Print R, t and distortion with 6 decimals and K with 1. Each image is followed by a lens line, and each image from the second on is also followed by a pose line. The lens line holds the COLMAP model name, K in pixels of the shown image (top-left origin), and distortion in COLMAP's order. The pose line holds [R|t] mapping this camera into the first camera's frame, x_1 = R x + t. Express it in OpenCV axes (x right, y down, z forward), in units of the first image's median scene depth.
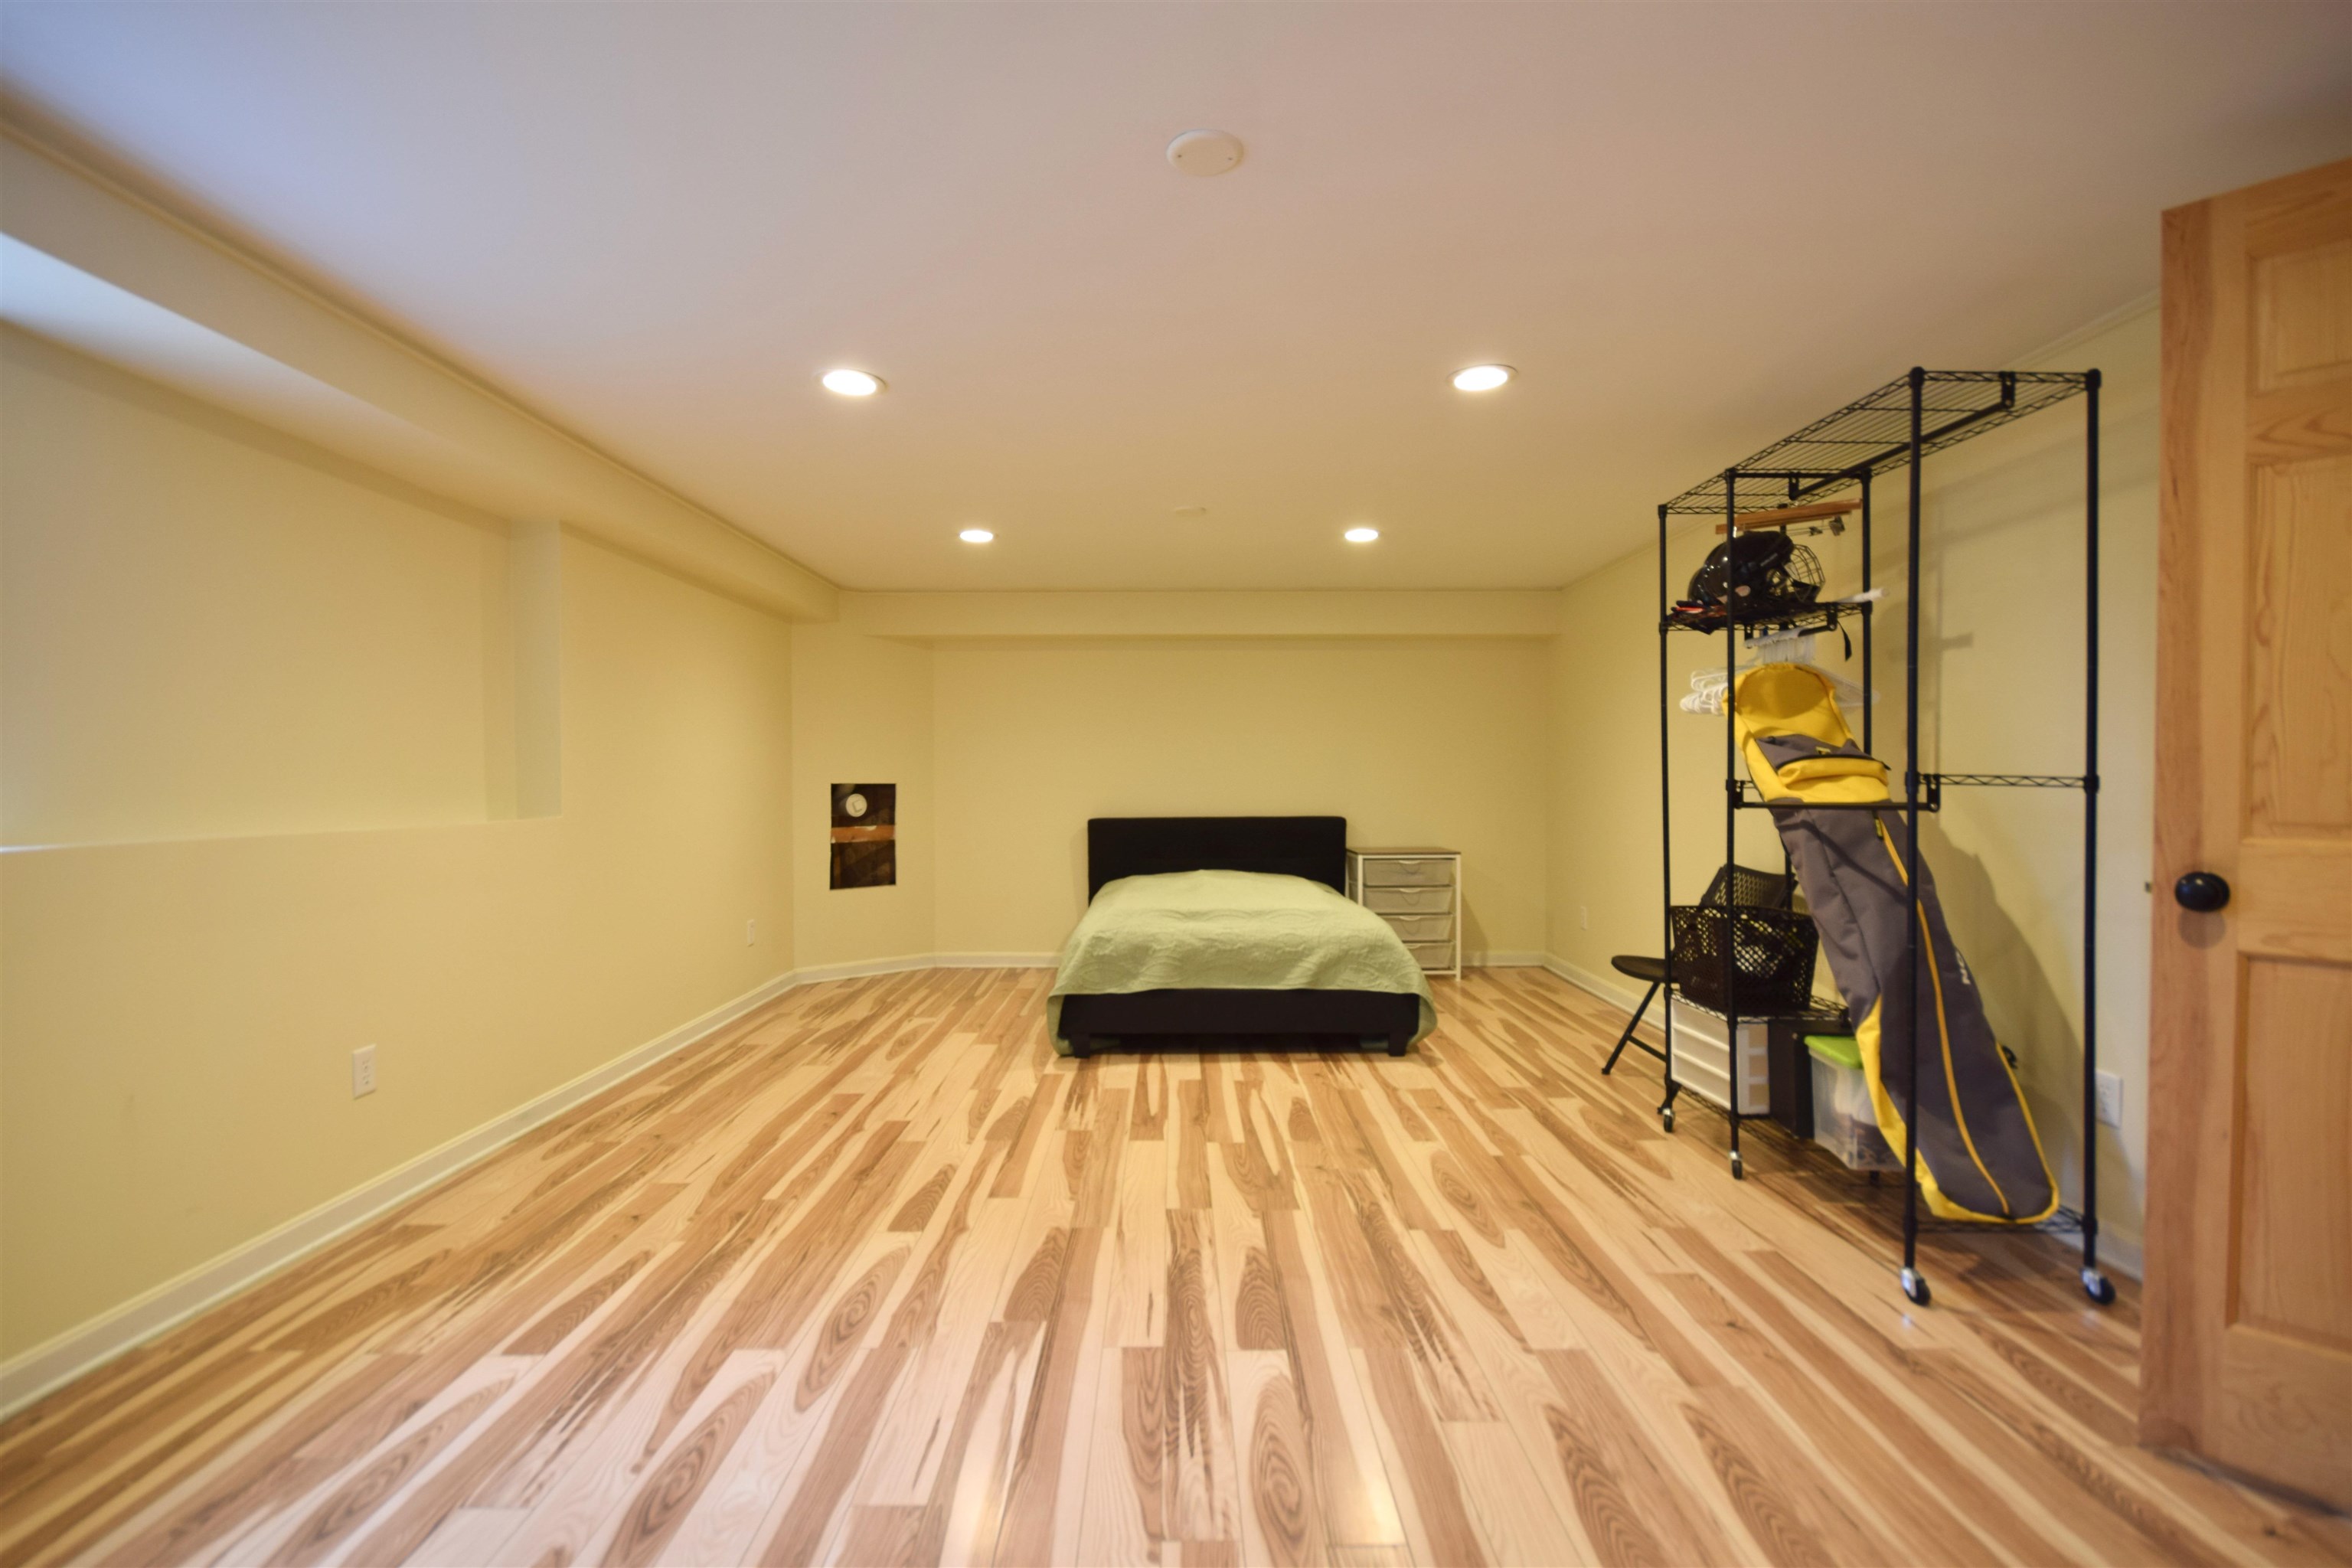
lens RADIAL K [[1057.3, 0, 1176.4], [0, 1057.3, 770.5], [0, 0, 1]] dist [0.003531, -0.000076]
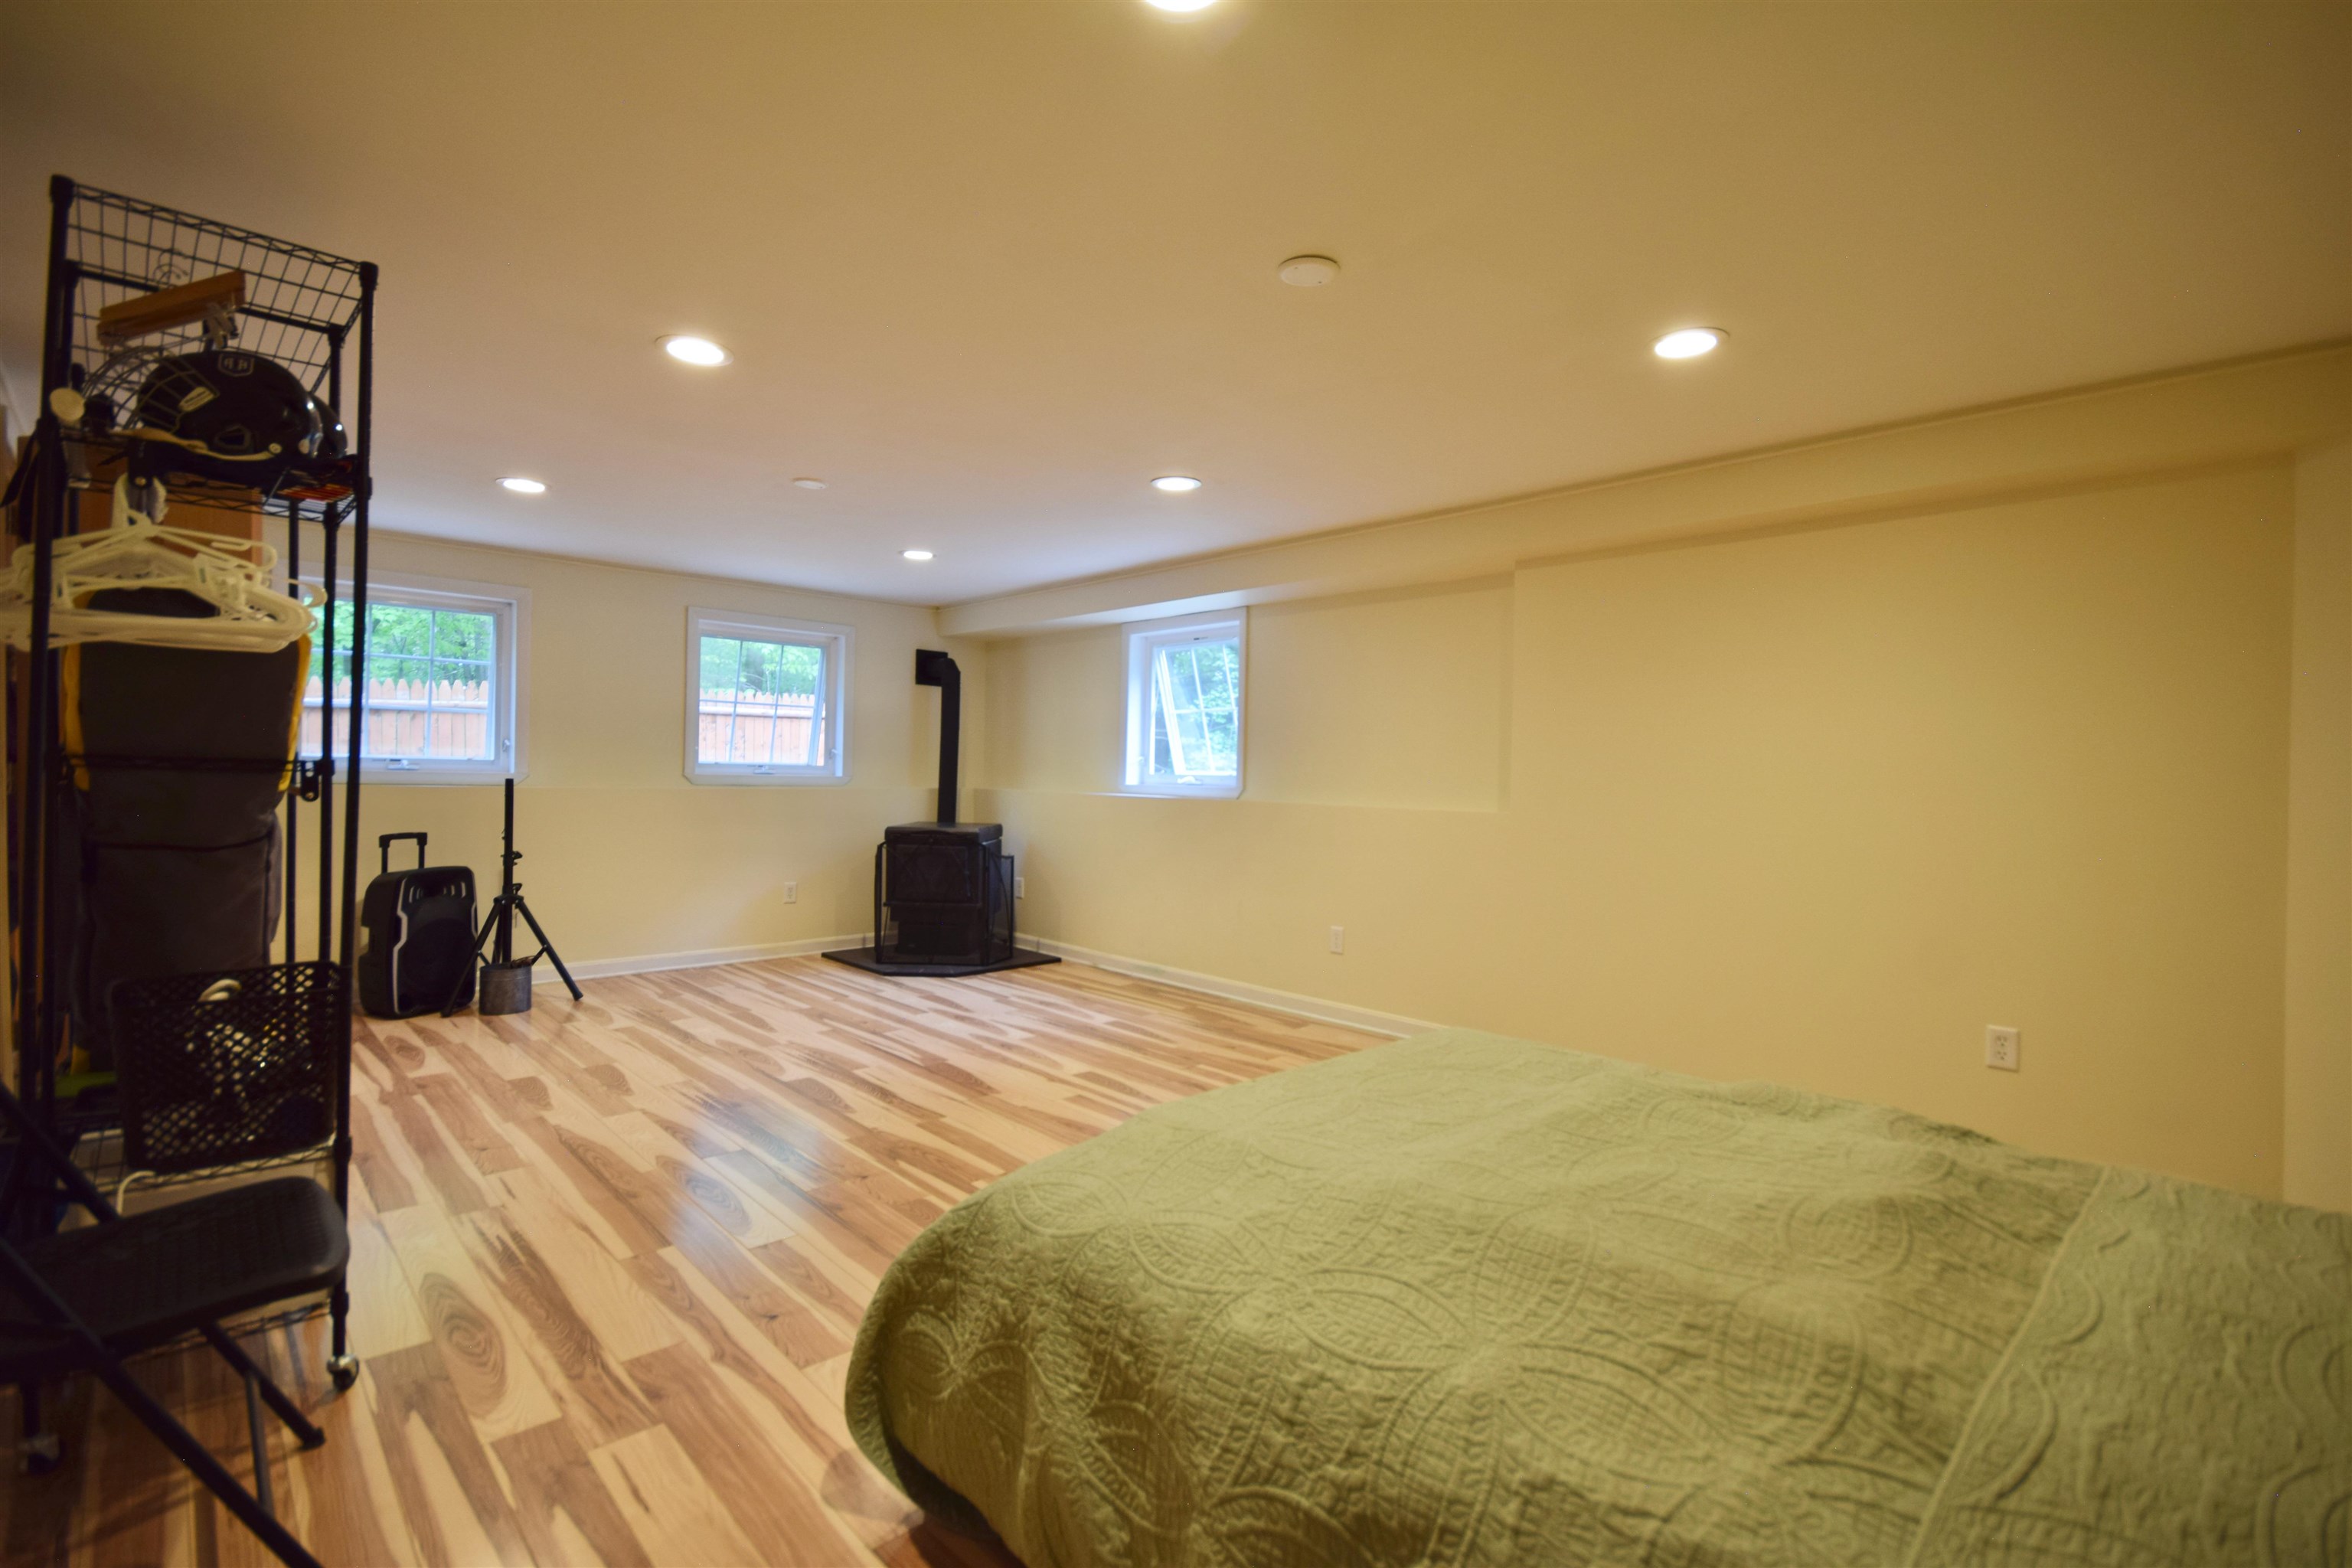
lens RADIAL K [[1049.5, 0, 1185.7], [0, 1049.5, 778.3], [0, 0, 1]] dist [-0.001934, -0.001230]
pose [[-0.720142, -0.012206, -0.693719, 0.555561], [-0.014782, 0.999888, -0.002248, 0.013197], [0.693669, 0.008635, -0.720242, 1.780495]]
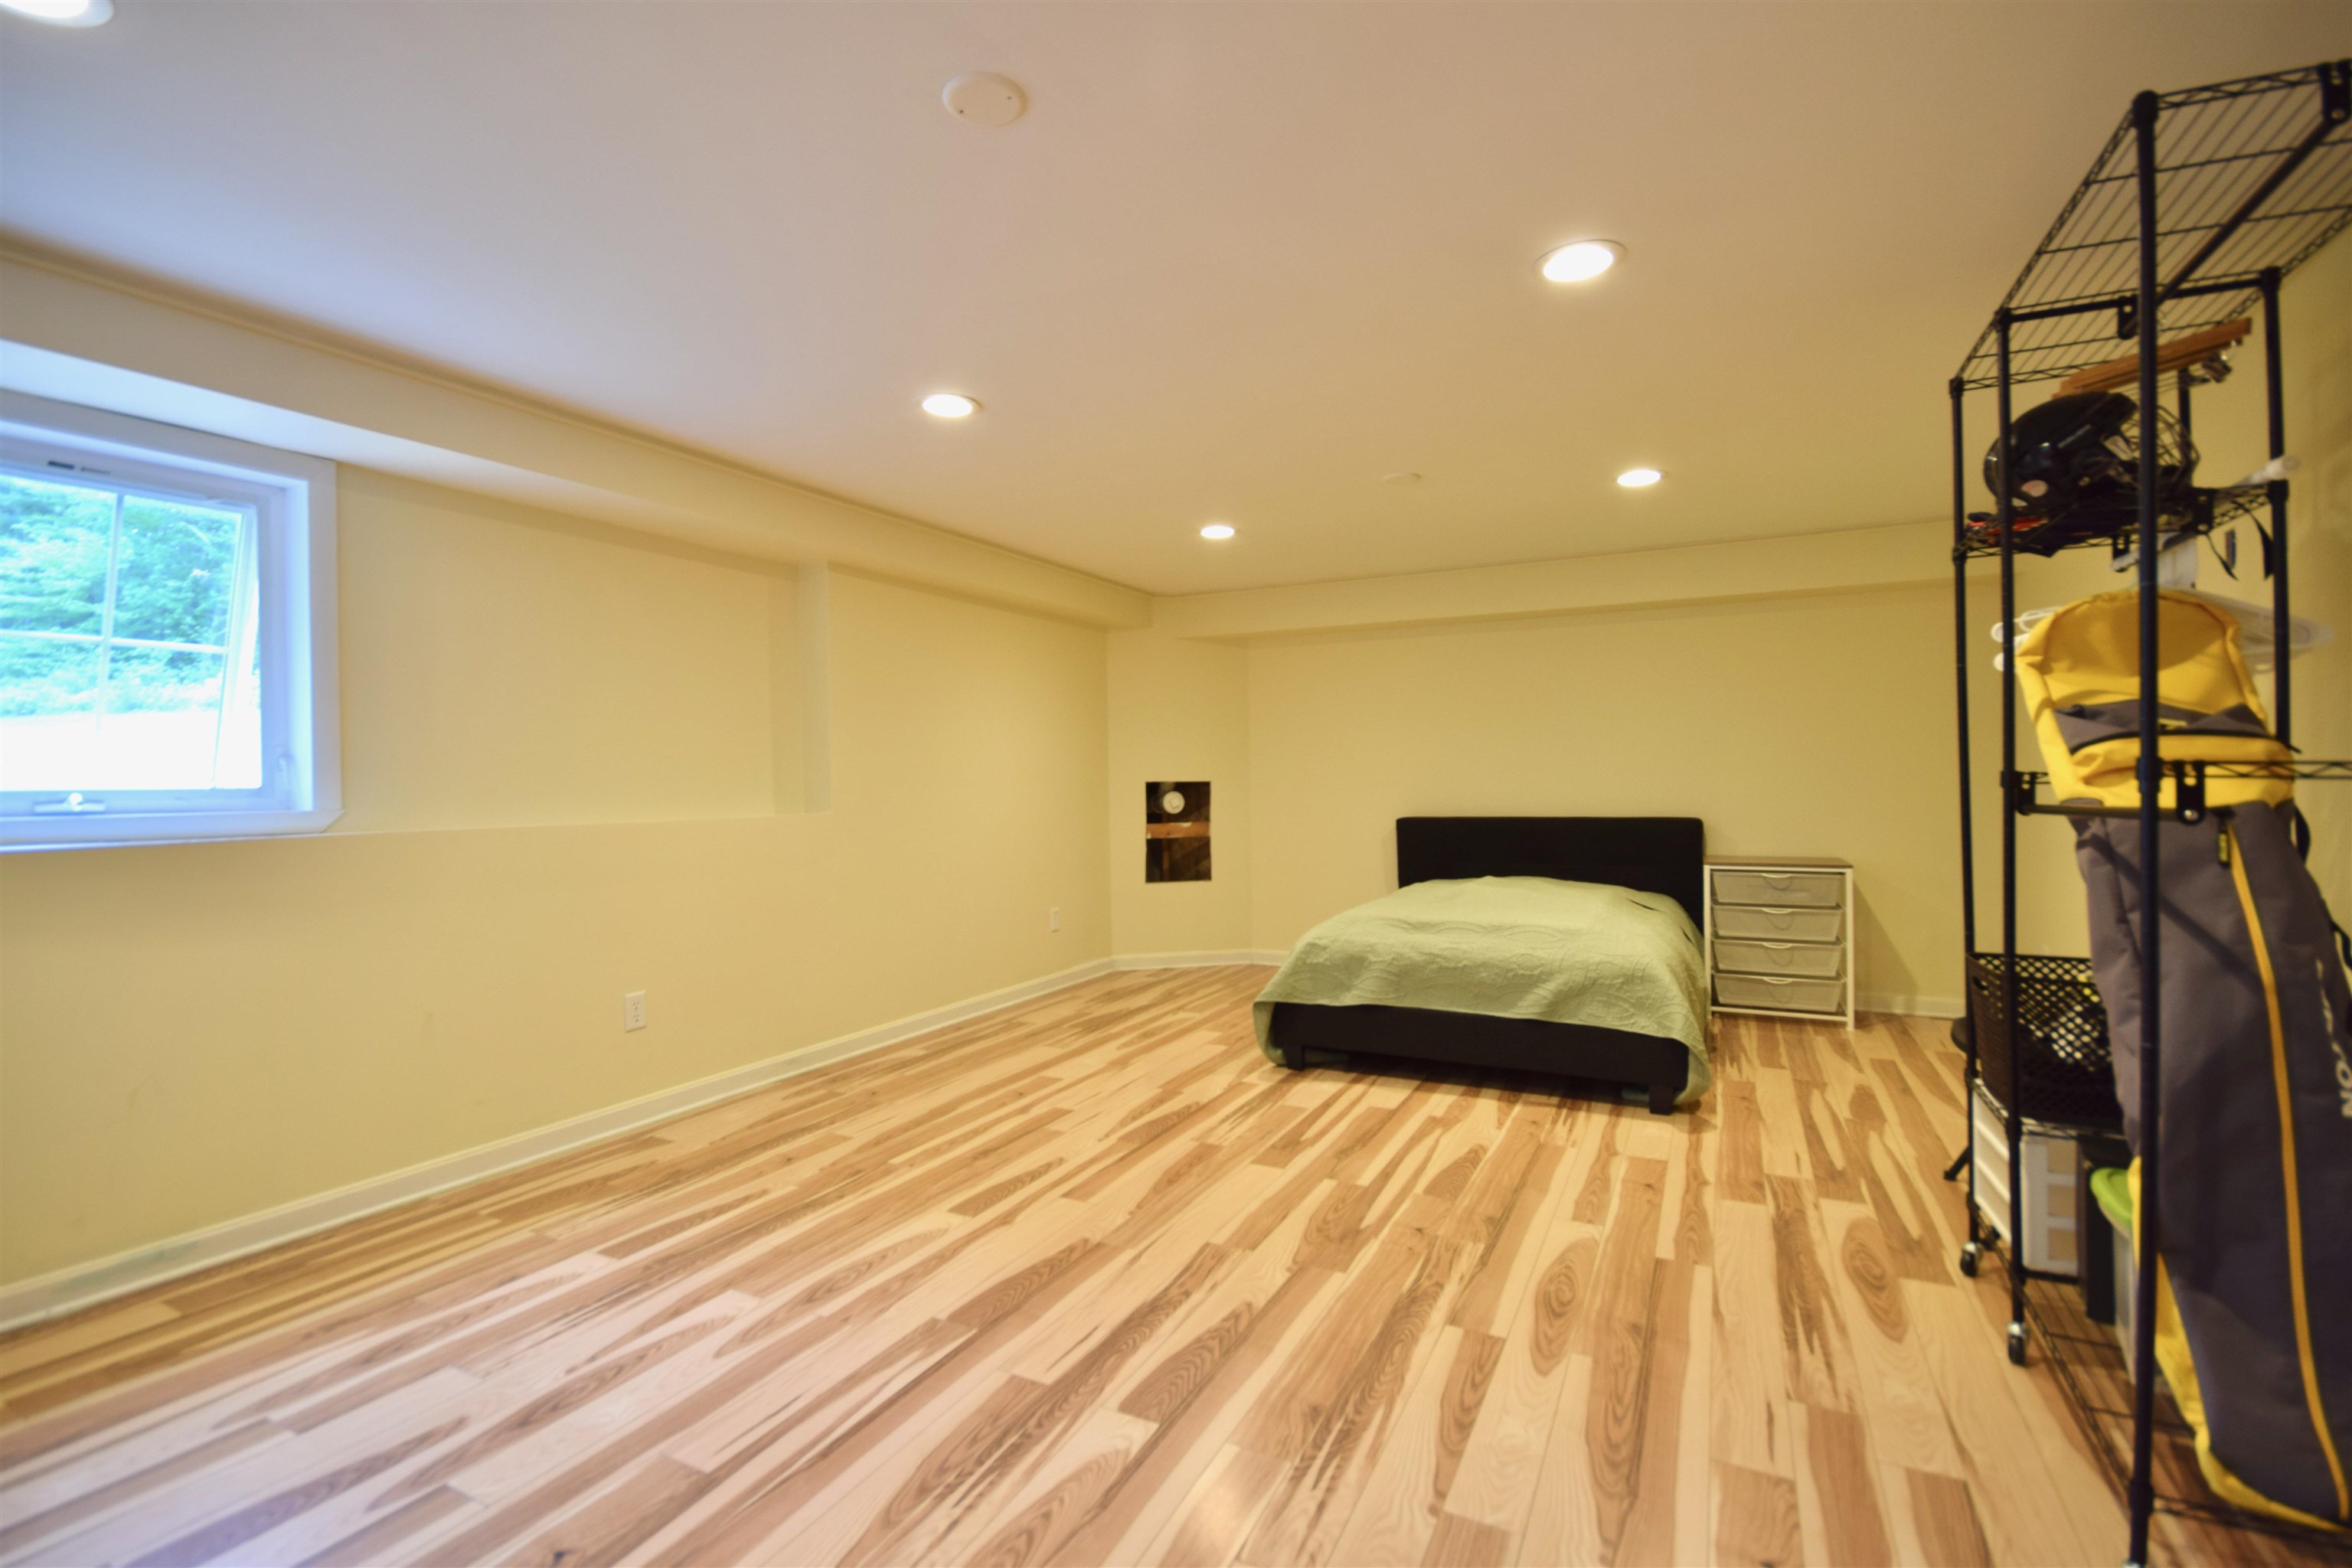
lens RADIAL K [[1057.3, 0, 1176.4], [0, 1057.3, 770.5], [0, 0, 1]] dist [0.003531, -0.000076]
pose [[0.887901, -0.010494, -0.459914, 0.339340], [0.012348, 0.999923, 0.001022, 0.000939], [0.459868, -0.006586, 0.887963, 0.145172]]
